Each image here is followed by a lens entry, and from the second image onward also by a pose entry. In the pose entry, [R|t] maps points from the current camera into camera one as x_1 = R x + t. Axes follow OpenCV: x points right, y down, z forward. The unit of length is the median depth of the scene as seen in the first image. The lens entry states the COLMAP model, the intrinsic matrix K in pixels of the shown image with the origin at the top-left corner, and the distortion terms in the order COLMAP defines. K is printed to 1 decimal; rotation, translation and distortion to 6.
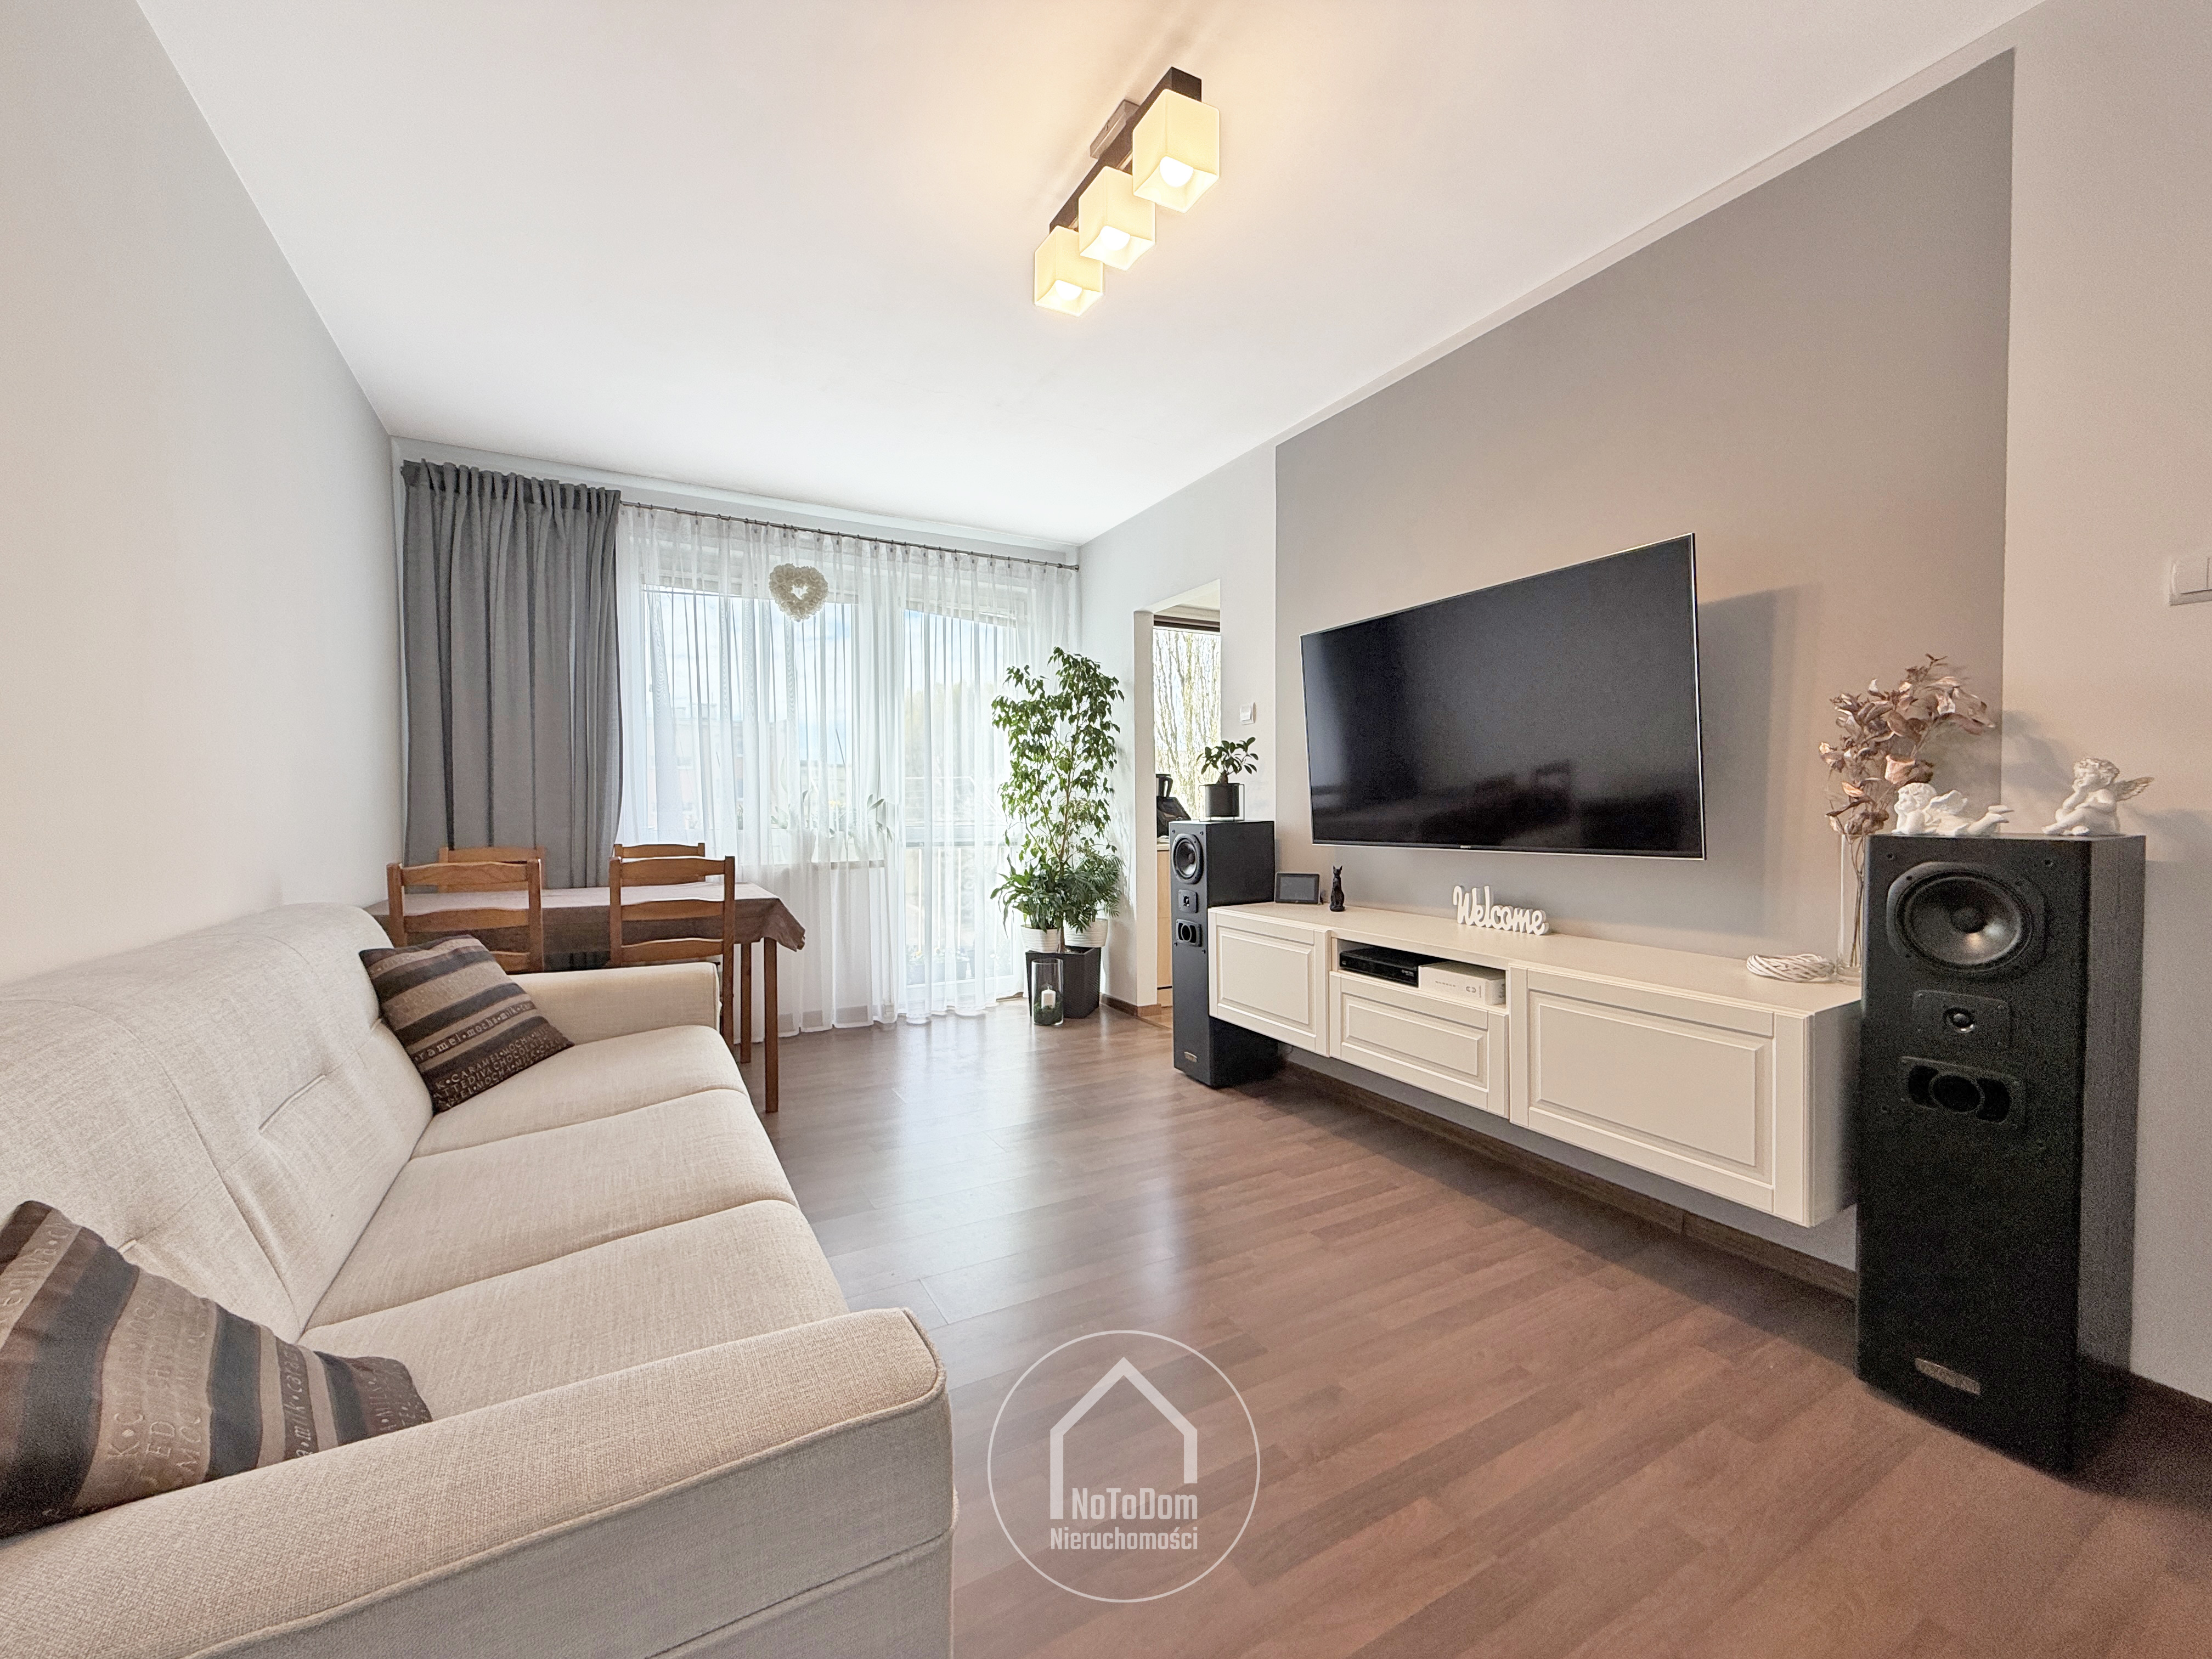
lens RADIAL K [[906.6, 0, 1112.9], [0, 906.6, 836.3], [0, 0, 1]] dist [0.000056, 0.000021]
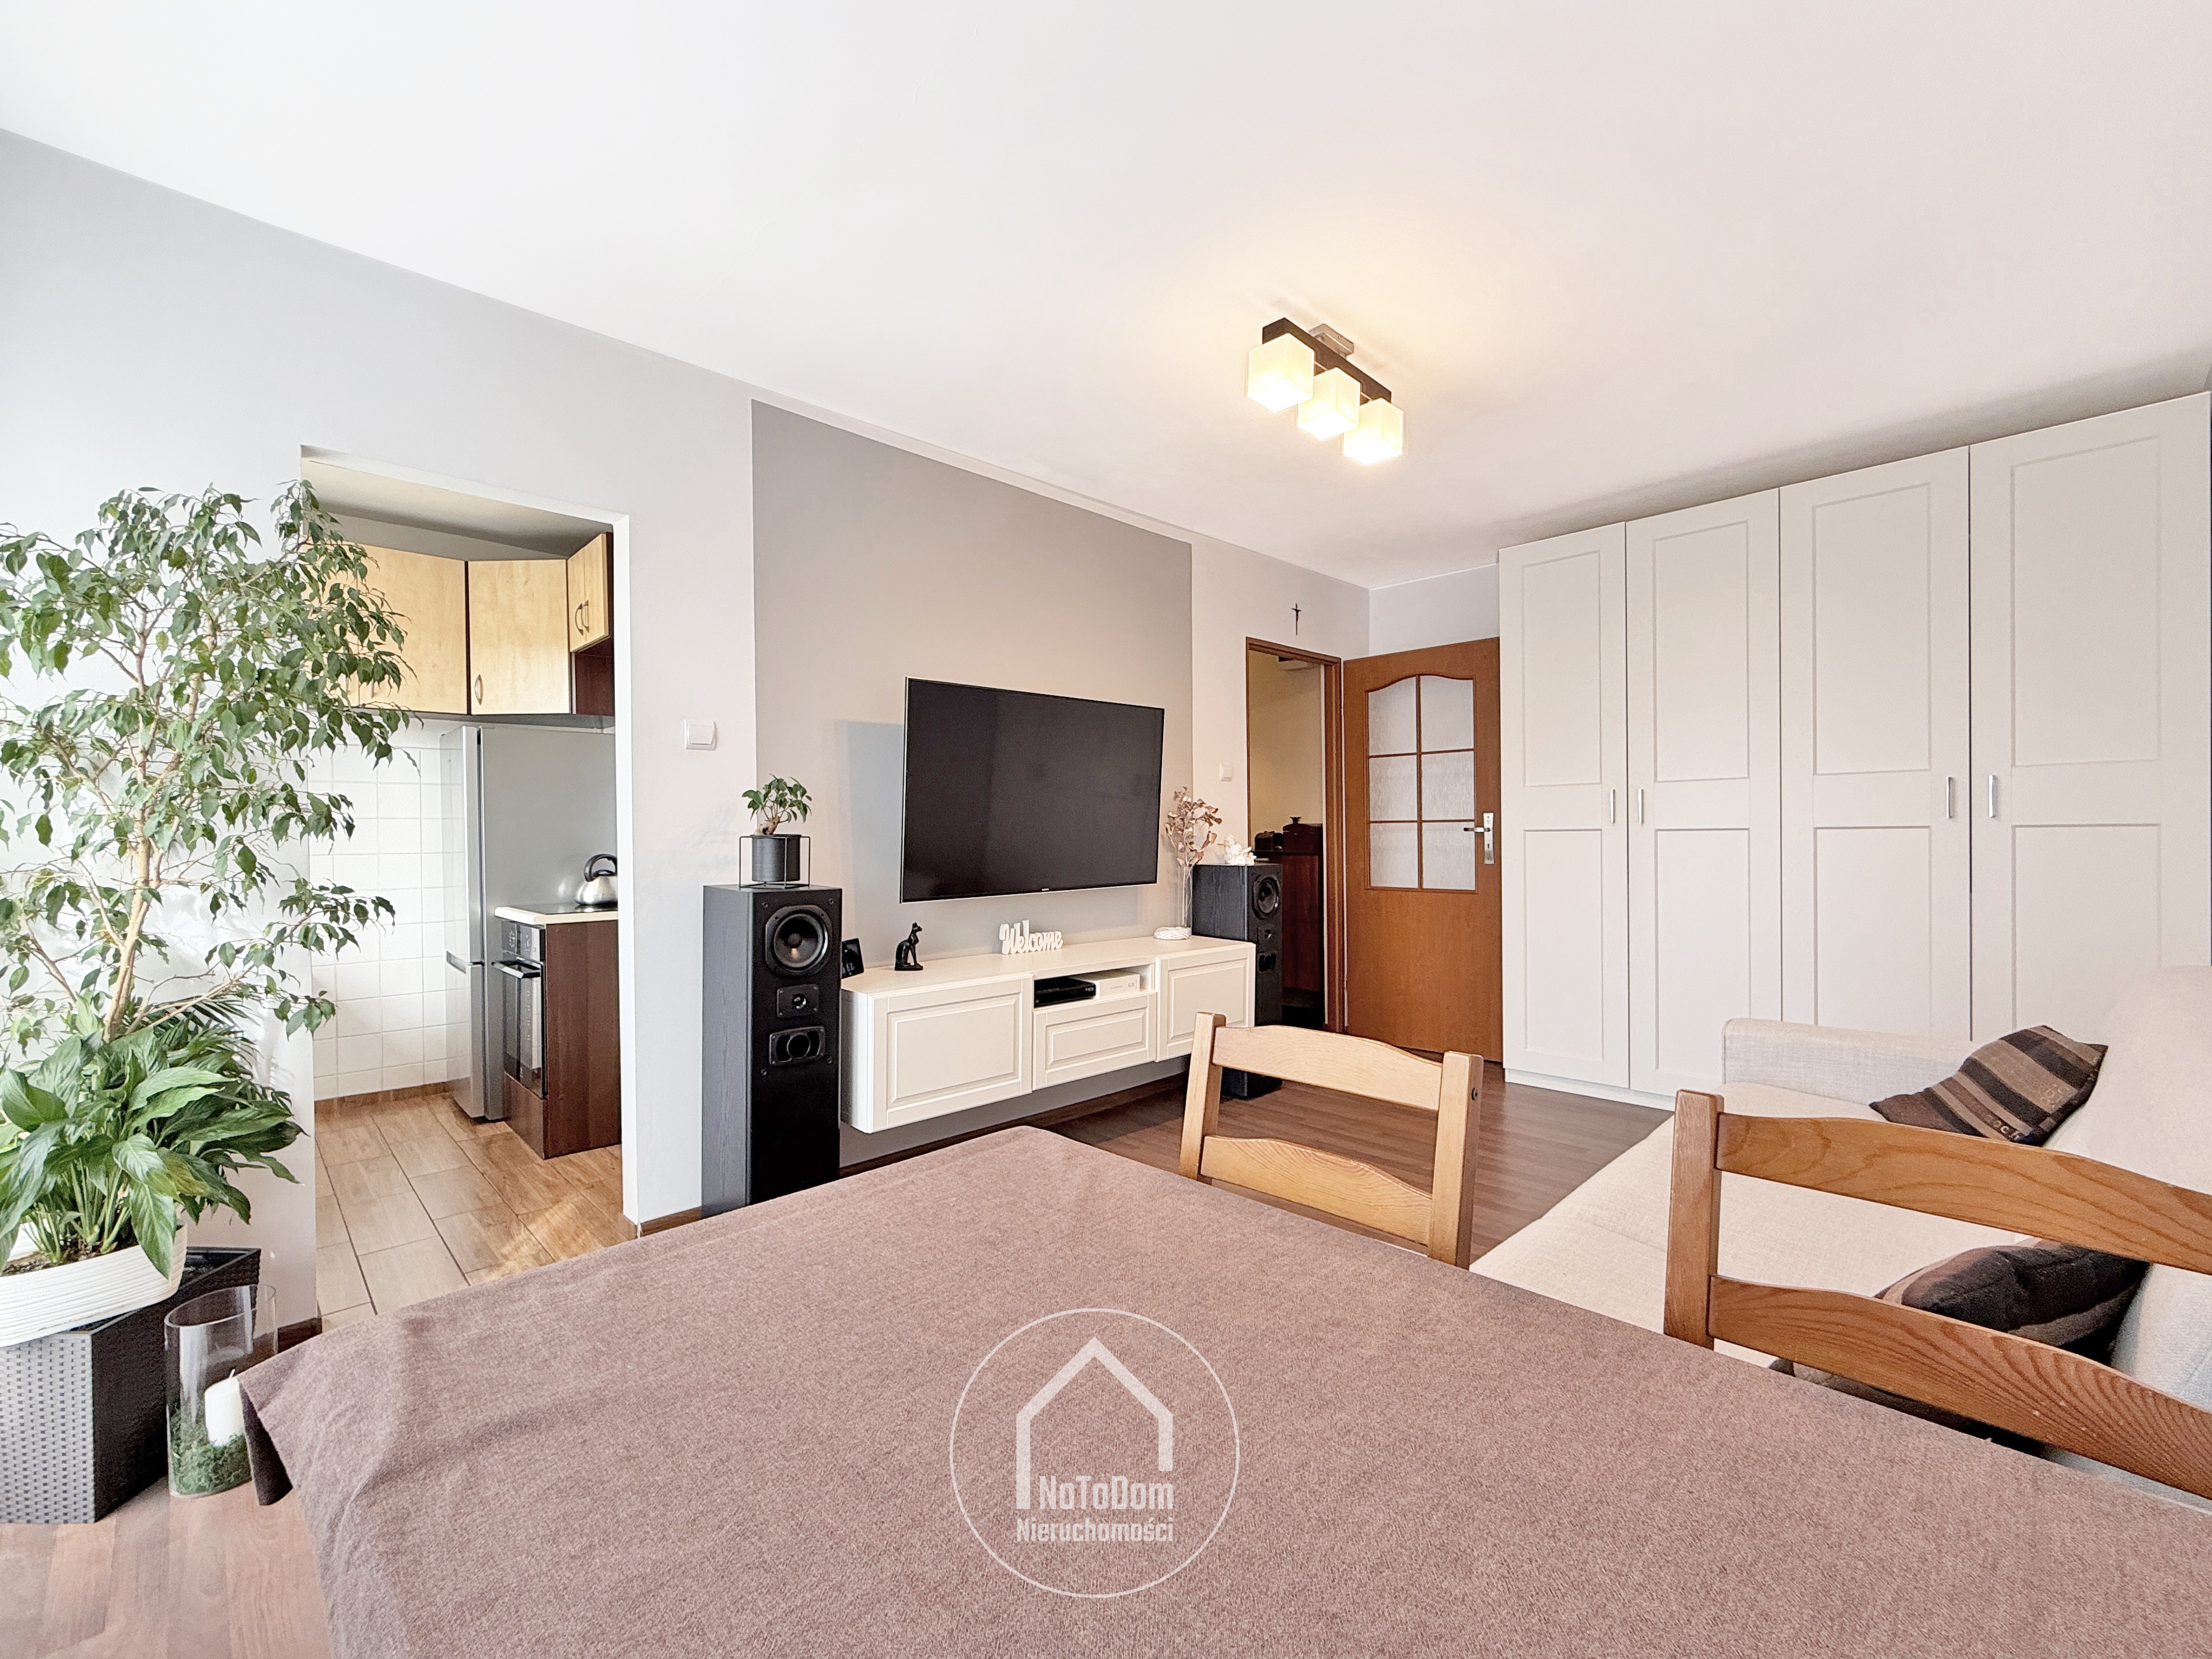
lens RADIAL K [[906.6, 0, 1112.9], [0, 906.6, 836.3], [0, 0, 1]] dist [0.000056, 0.000021]
pose [[-0.259160, 0.001530, 0.965833, -0.835052], [0.034119, 0.999389, 0.007572, -0.066978], [-0.965232, 0.034916, -0.259054, 1.177888]]
